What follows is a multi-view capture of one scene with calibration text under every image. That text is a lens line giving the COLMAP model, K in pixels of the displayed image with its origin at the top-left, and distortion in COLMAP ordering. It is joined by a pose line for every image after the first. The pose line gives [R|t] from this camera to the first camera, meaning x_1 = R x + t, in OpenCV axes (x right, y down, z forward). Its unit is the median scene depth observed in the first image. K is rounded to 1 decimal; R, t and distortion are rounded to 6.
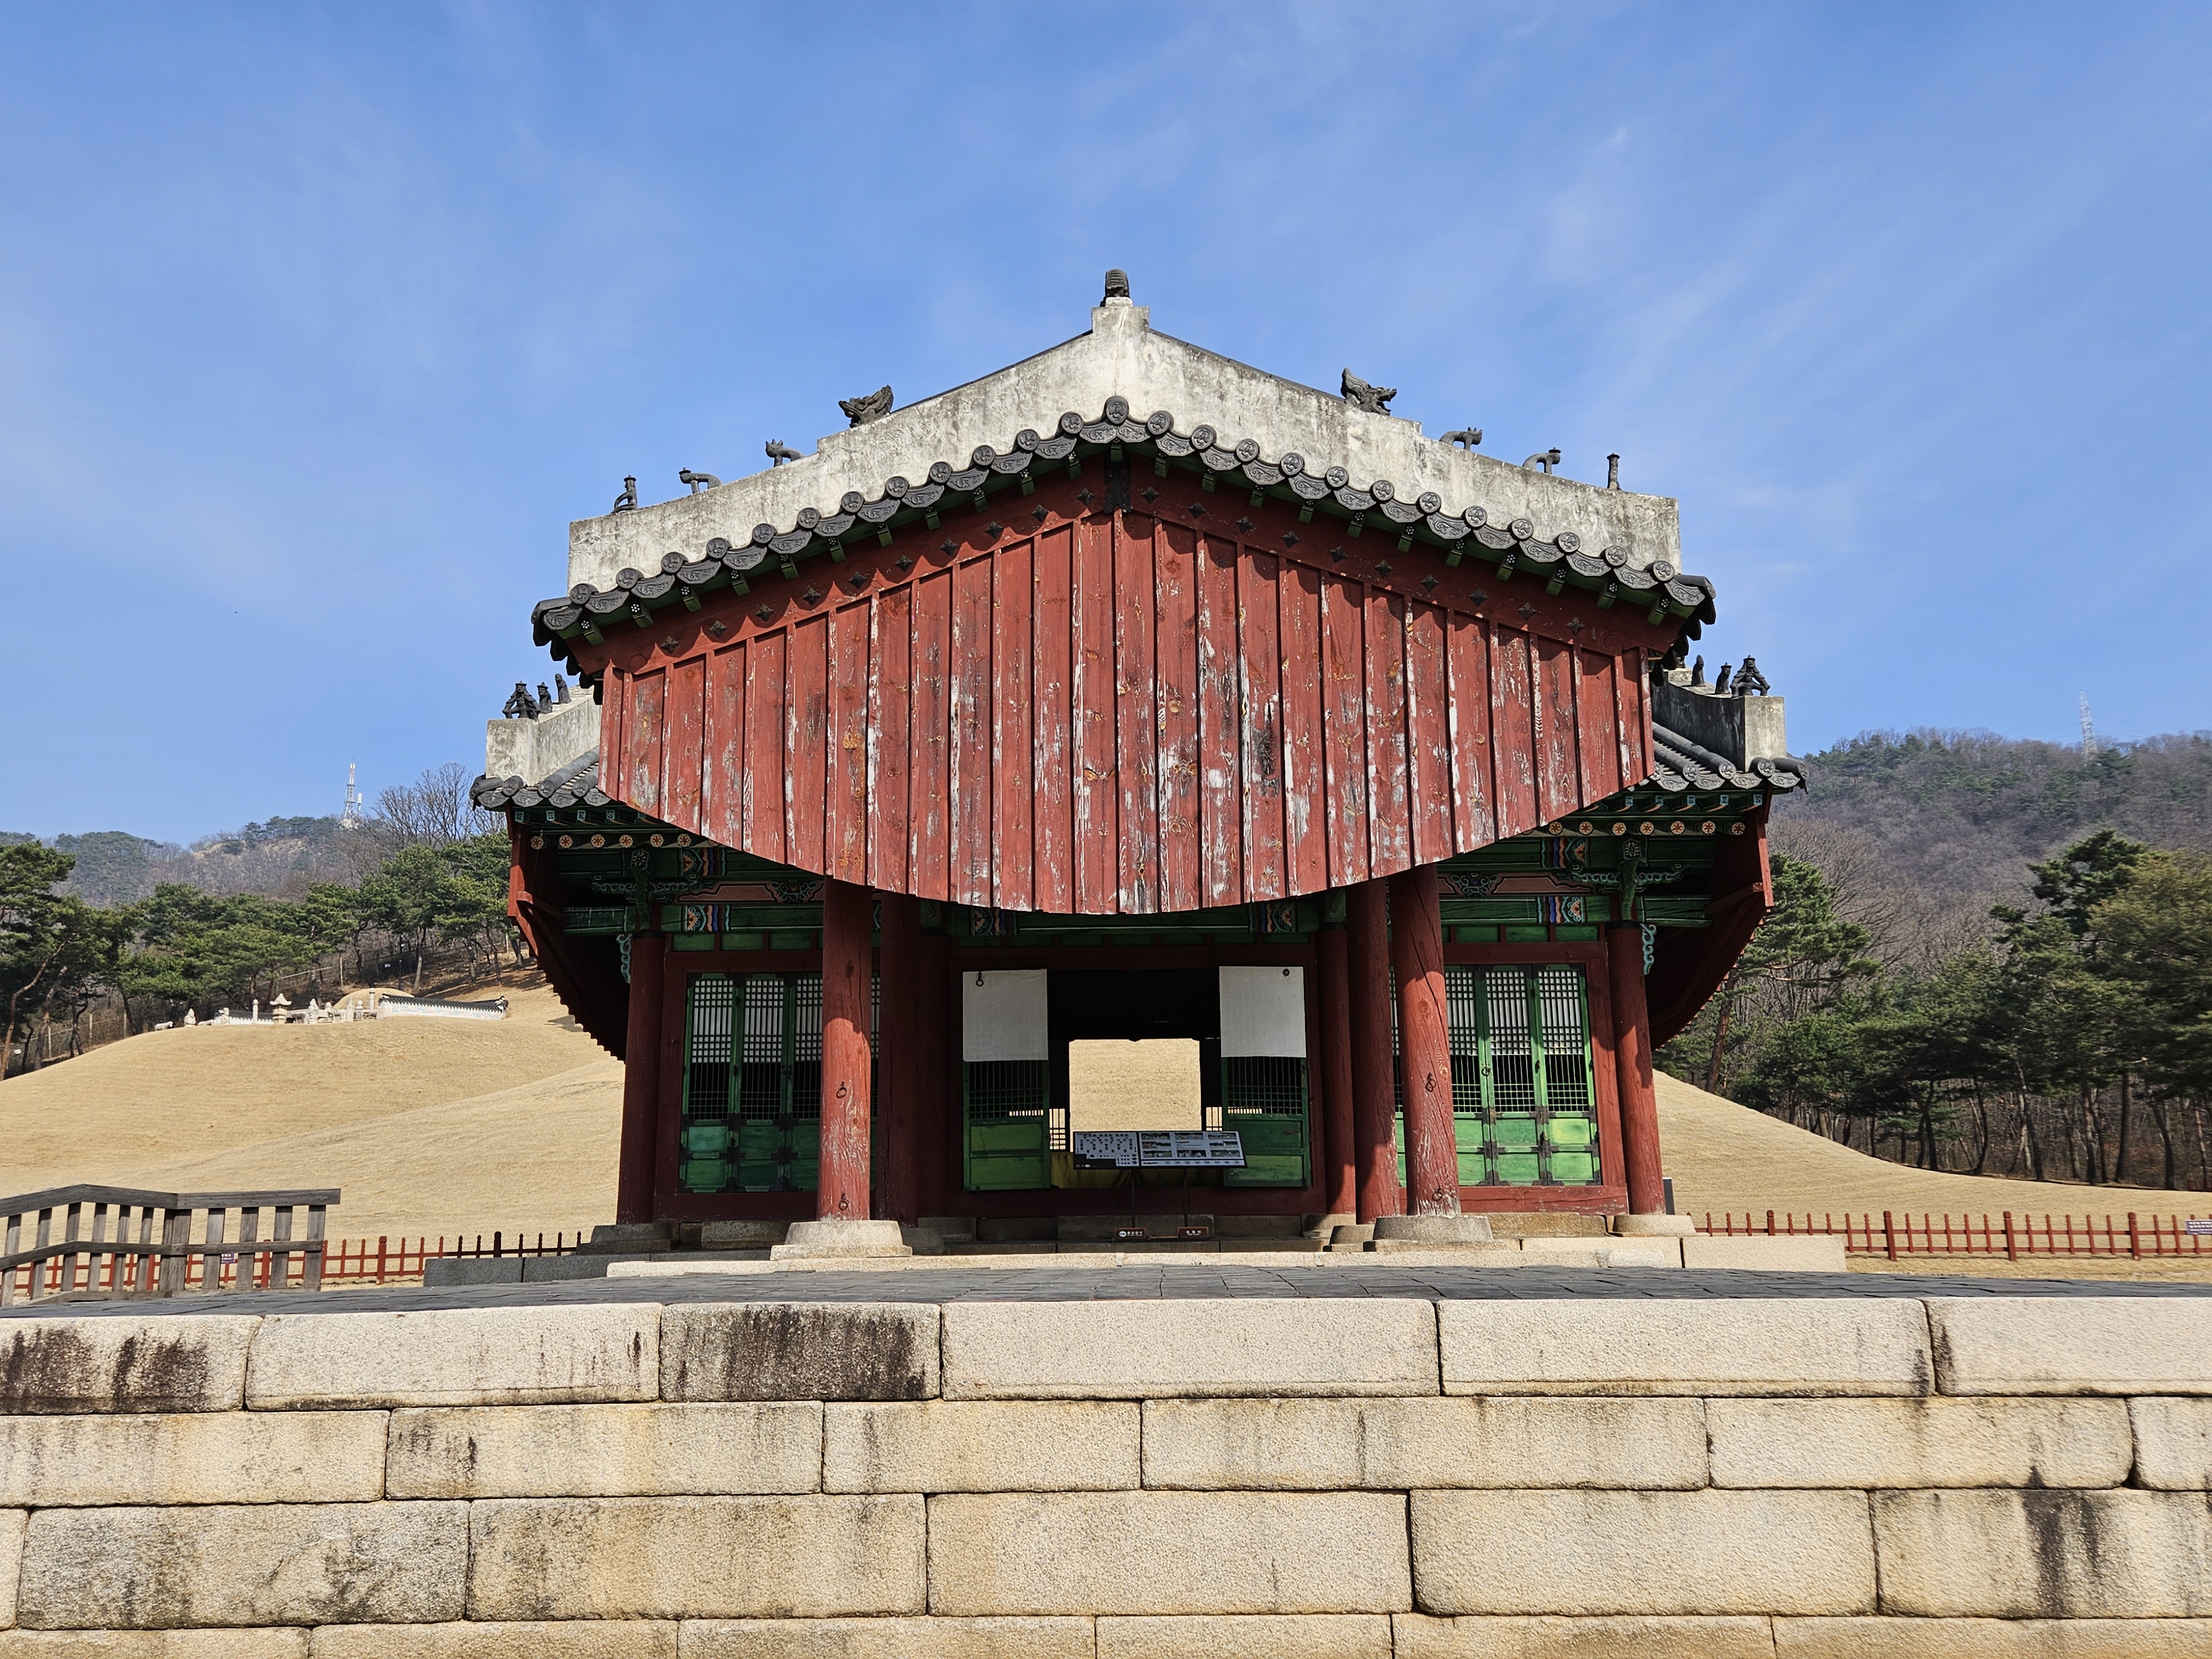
lens RADIAL K [[1482.1, 0, 1096.8], [0, 1482.1, 822.2], [0, 0, 1]] dist [0.004955, 0.000133]
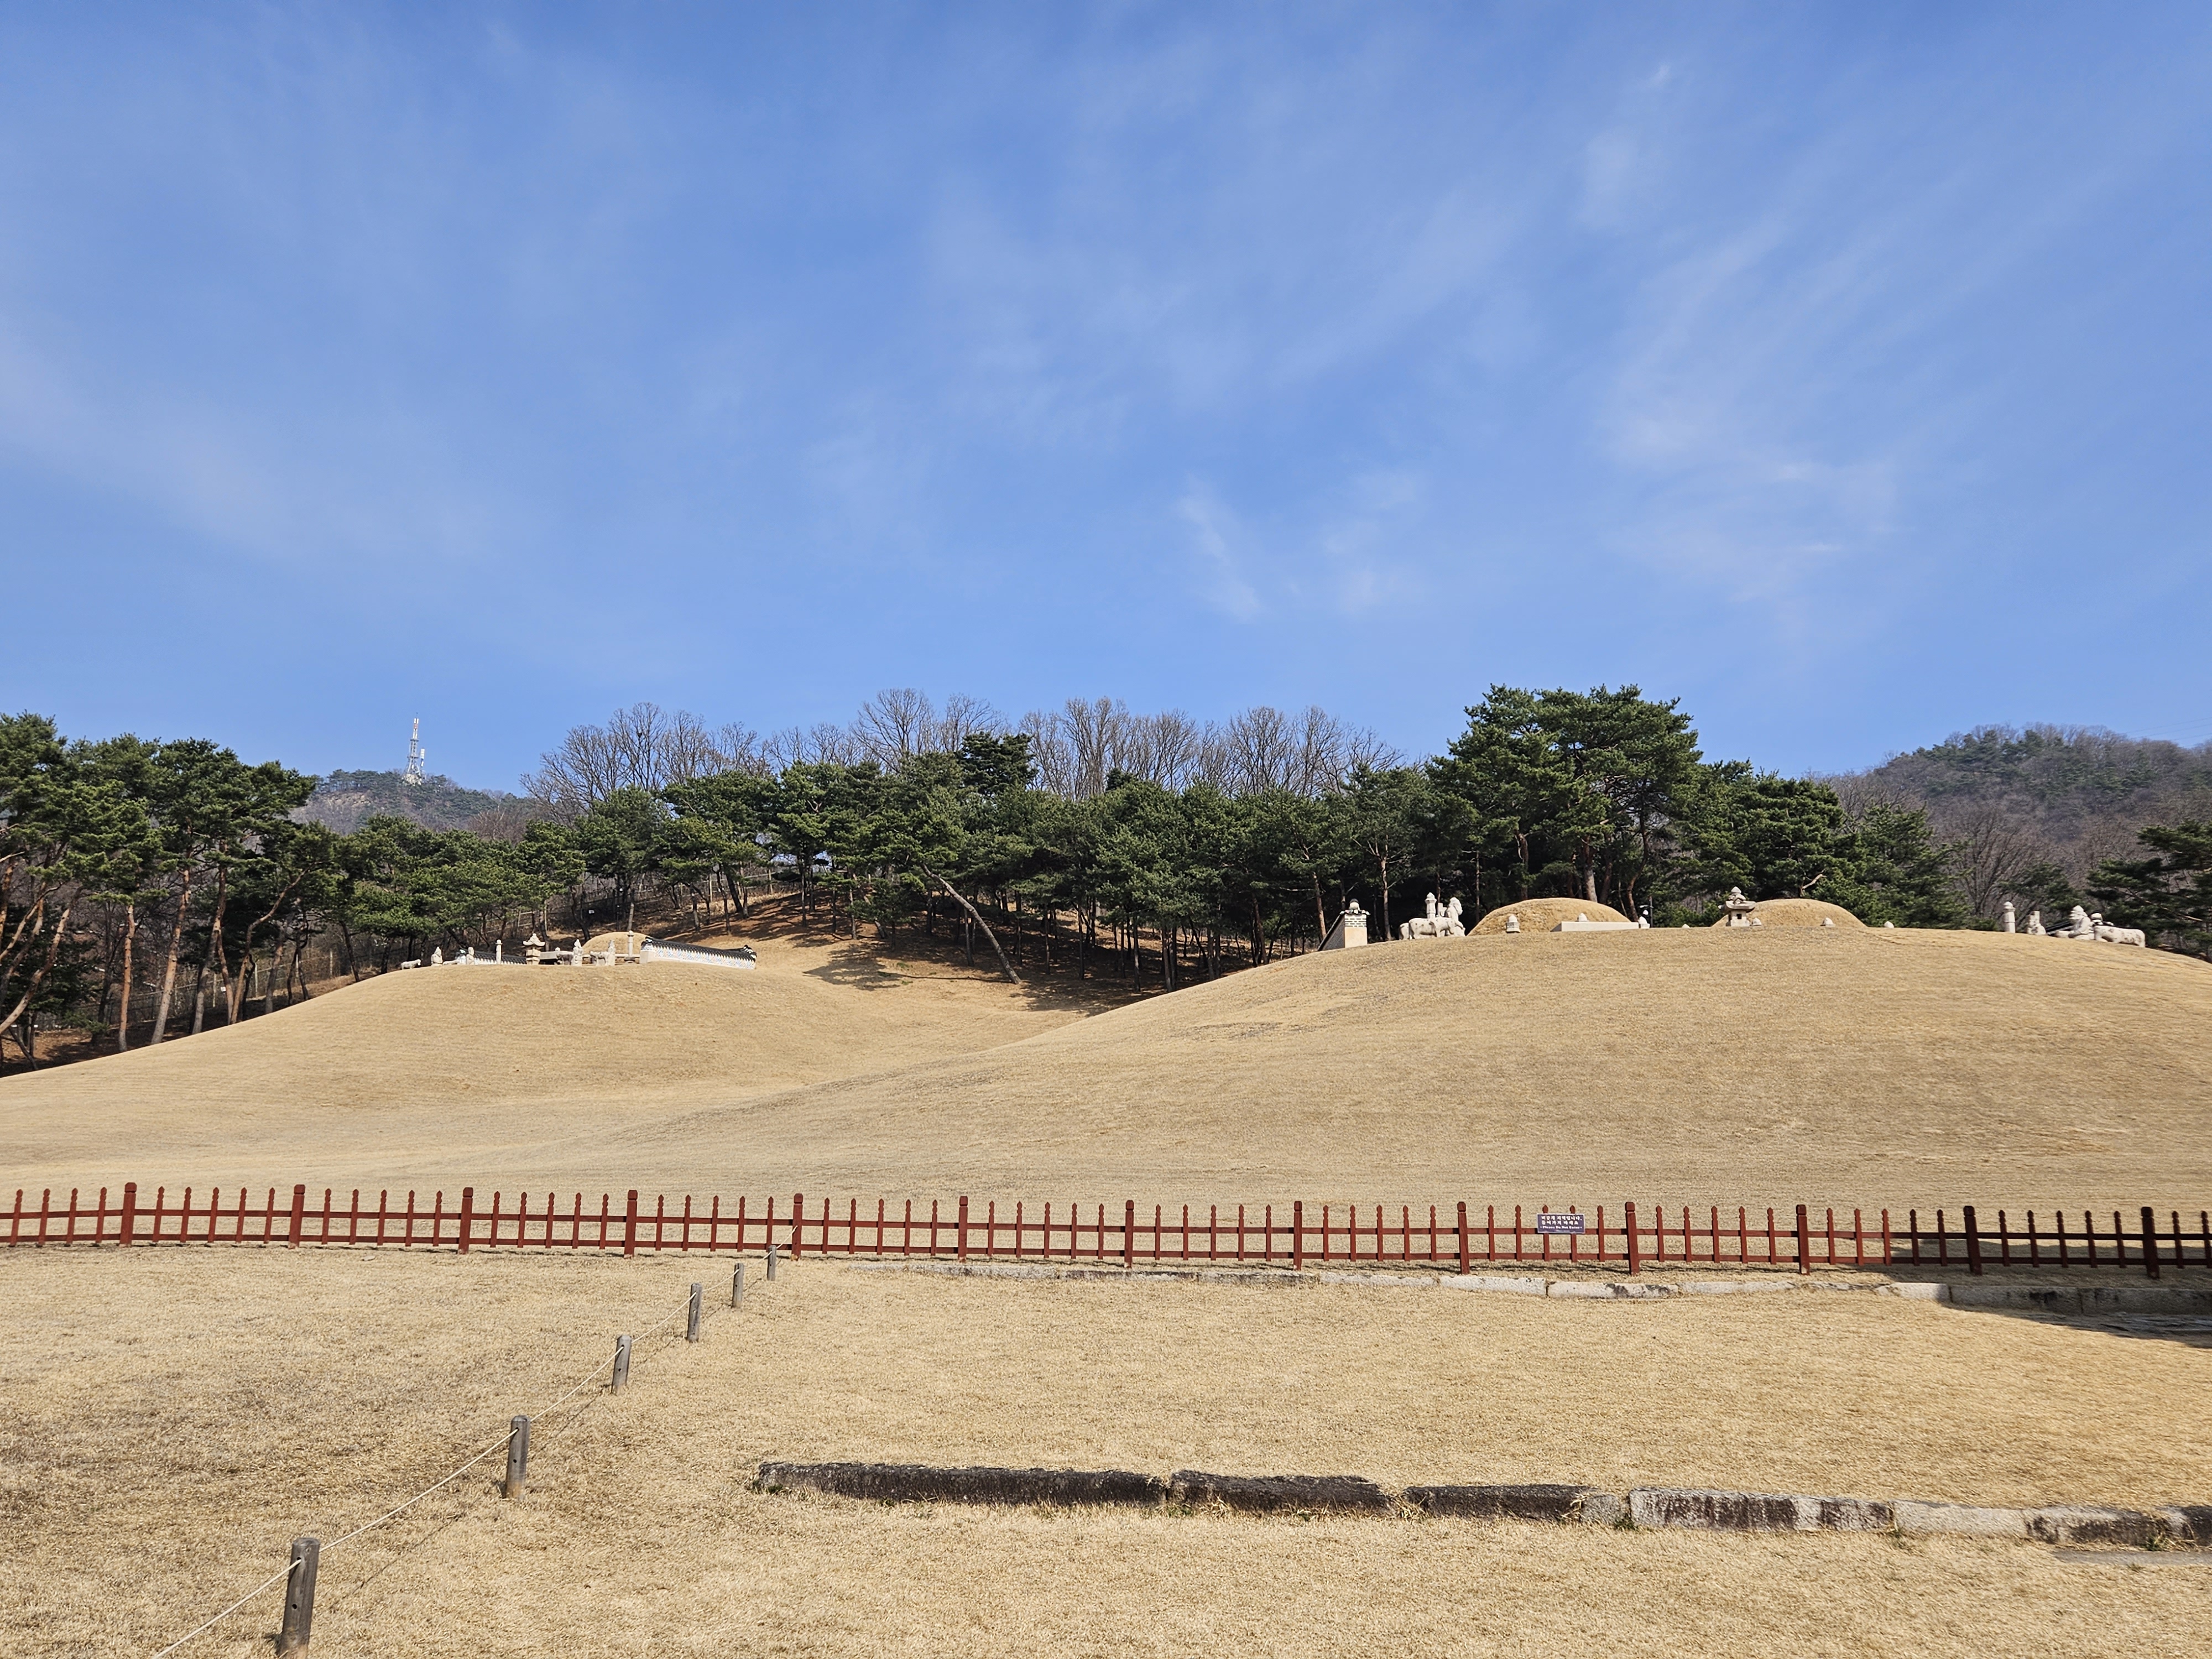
lens RADIAL K [[1482.1, 0, 1115.1], [0, 1482.1, 836.3], [0, 0, 1]] dist [0.004955, 0.000133]
pose [[0.999597, 0.028395, 0.000190, -0.168997], [-0.028392, 0.999368, 0.021398, 0.021839], [0.000418, -0.021394, 0.999771, 0.063068]]
